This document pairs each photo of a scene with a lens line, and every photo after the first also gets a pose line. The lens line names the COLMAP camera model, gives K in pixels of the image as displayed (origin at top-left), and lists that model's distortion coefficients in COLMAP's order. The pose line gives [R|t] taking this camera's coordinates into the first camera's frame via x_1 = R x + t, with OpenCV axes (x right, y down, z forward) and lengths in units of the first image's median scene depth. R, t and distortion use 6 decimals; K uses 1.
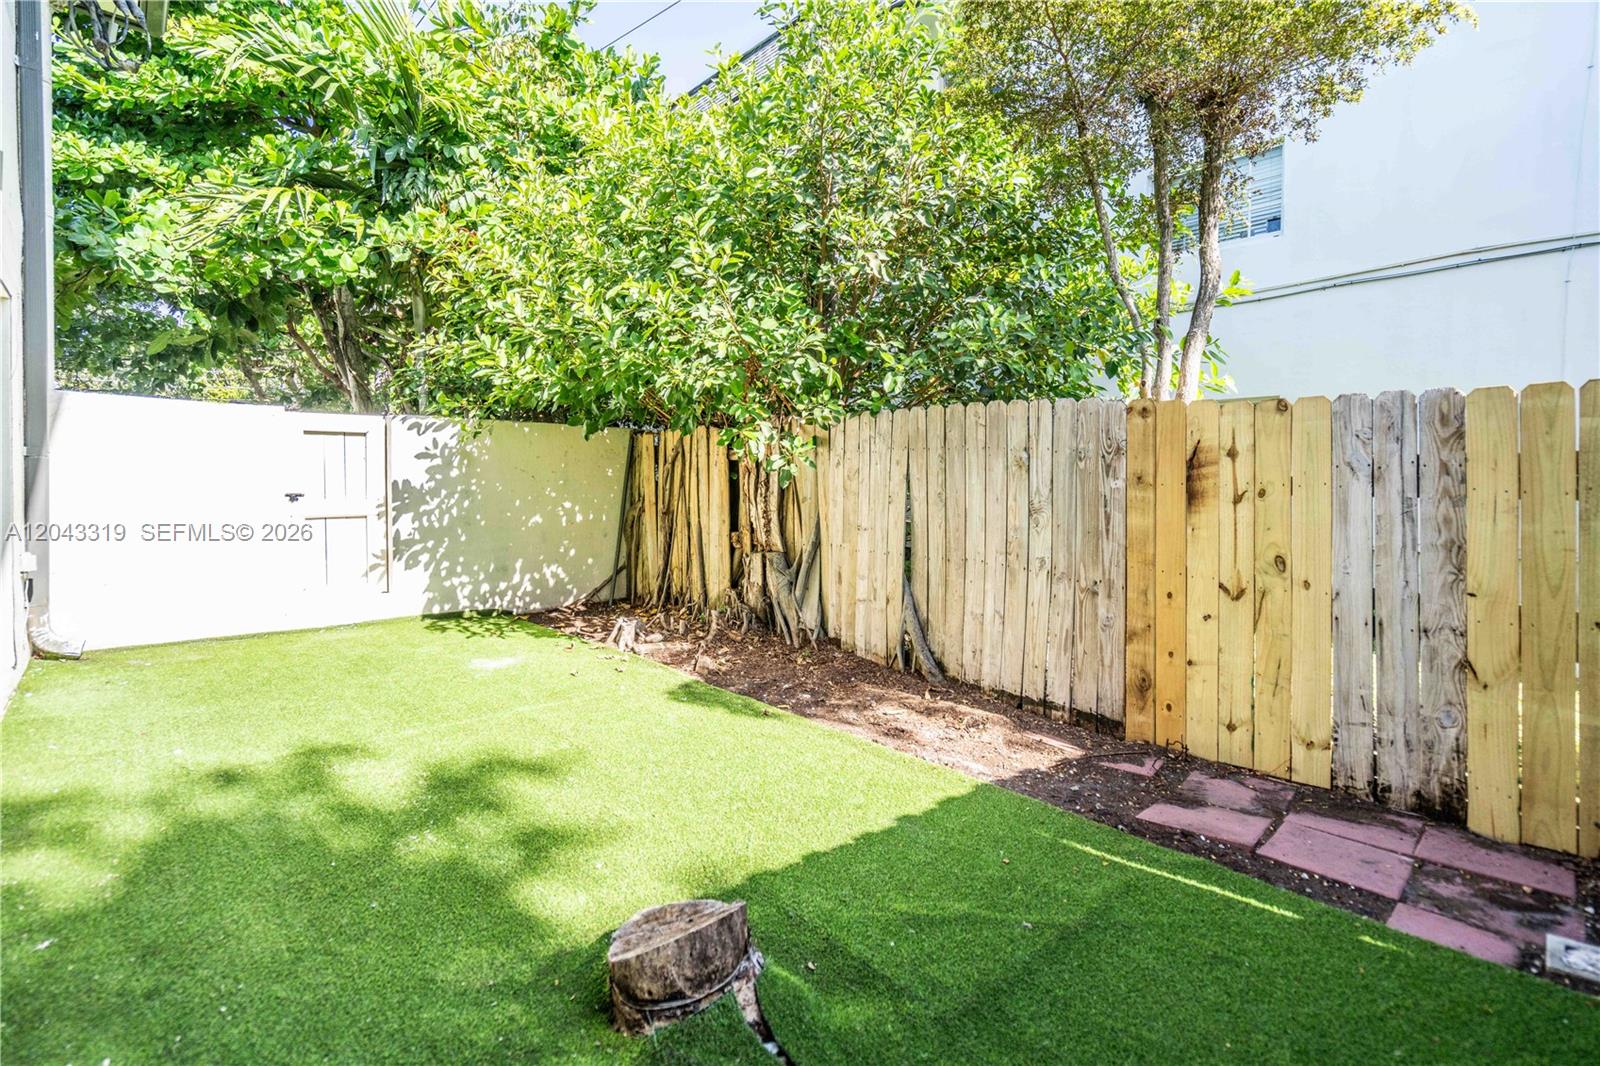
lens RADIAL K [[744.2, 0, 805.0], [0, 744.2, 492.1], [0, 0, 1]] dist [-0.001821, 0.000409]
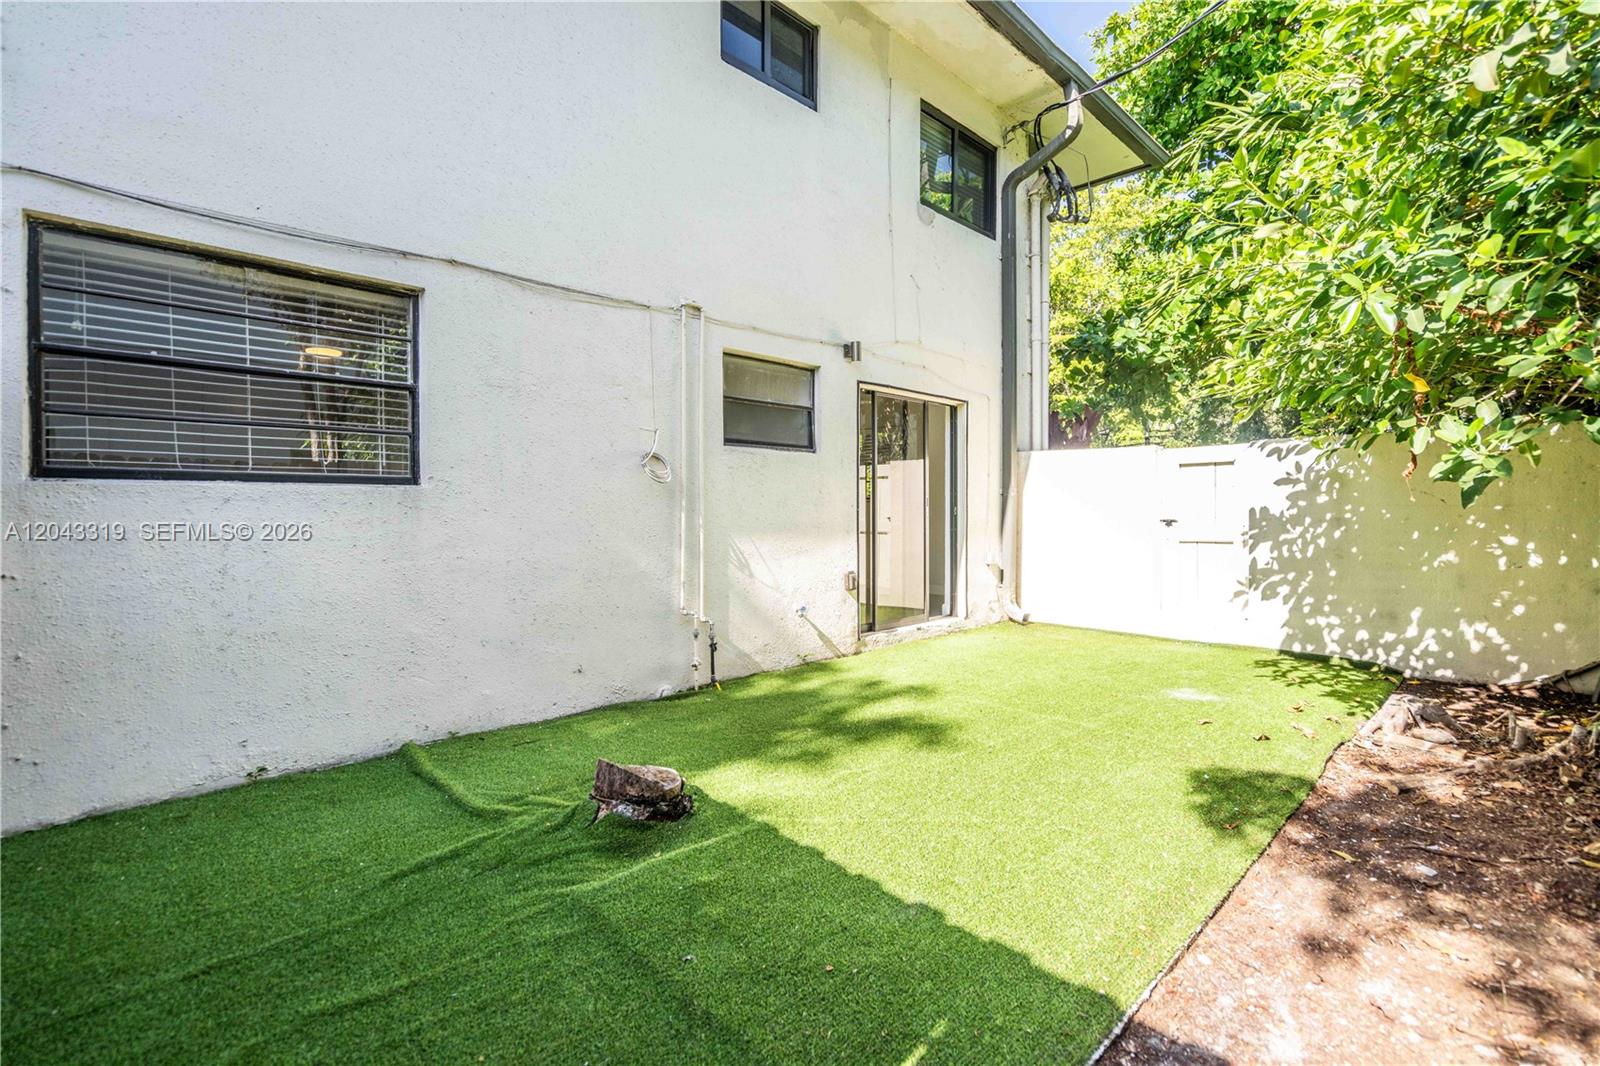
lens RADIAL K [[744.2, 0, 801.2], [0, 744.2, 522.6], [0, 0, 1]] dist [-0.001821, 0.000409]
pose [[0.034076, 0.007178, -0.999393, 0.399642], [-0.012643, 0.999897, 0.006750, 0.004525], [0.999339, 0.012406, 0.034164, 0.351943]]
